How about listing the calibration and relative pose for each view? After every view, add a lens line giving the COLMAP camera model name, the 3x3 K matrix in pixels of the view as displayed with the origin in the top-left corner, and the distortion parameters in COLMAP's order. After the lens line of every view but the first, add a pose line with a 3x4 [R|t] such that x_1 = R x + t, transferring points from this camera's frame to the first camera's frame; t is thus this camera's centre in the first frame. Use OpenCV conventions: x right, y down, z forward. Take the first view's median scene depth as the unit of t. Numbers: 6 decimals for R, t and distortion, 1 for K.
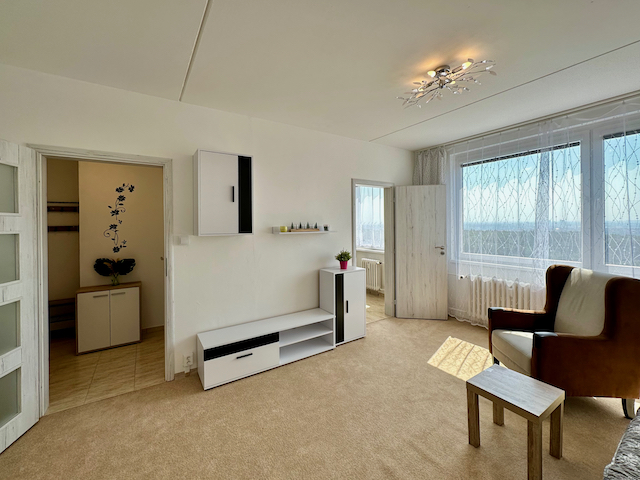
lens RADIAL K [[266.4, 0, 317.3], [0, 266.4, 224.3], [0, 0, 1]] dist [-0.000011, 0.000105]
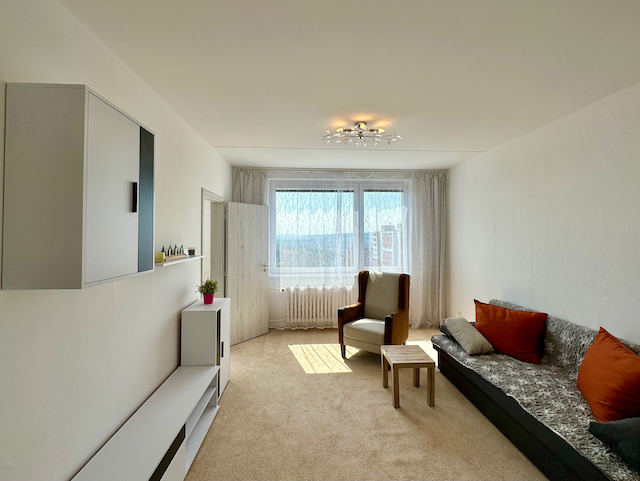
lens RADIAL K [[276.4, 0, 318.7], [0, 276.4, 229.5], [0, 0, 1]] dist [-0.000935, -0.000013]
pose [[0.503394, 0.026220, 0.863659, -0.461455], [-0.002639, 0.999581, -0.028809, -0.027942], [-0.864053, 0.012223, 0.503252, 0.323575]]
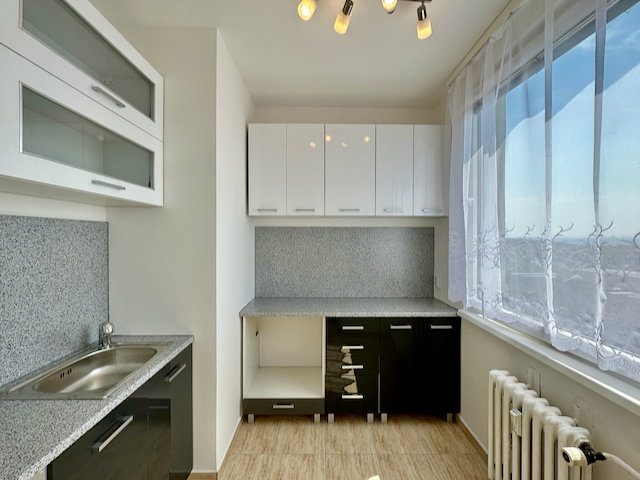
lens RADIAL K [[274.2, 0, 319.4], [0, 274.2, 235.6], [0, 0, 1]] dist [-0.001261, -0.000060]
pose [[0.842210, 0.008474, -0.539084, 0.291698], [-0.007714, 0.999964, 0.003667, -0.000525], [0.539095, 0.001071, 0.842244, 1.200252]]
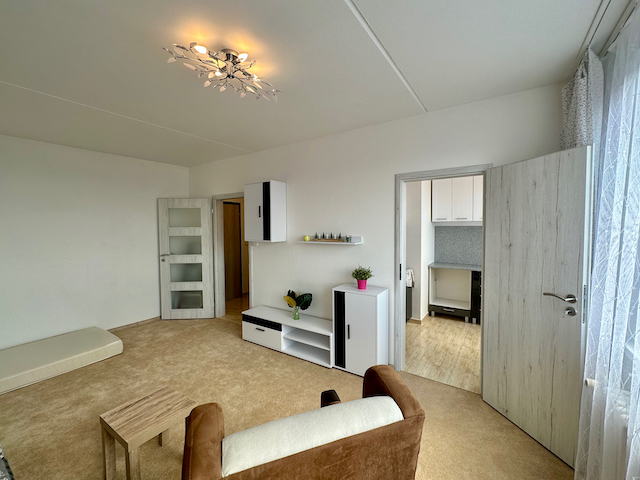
lens RADIAL K [[274.2, 0, 319.4], [0, 274.2, 235.6], [0, 0, 1]] dist [-0.001261, -0.000060]
pose [[0.390901, 0.039666, -0.919578, 0.872348], [0.004806, 0.998969, 0.045134, -0.041033], [0.920420, -0.022062, 0.390307, 0.570993]]
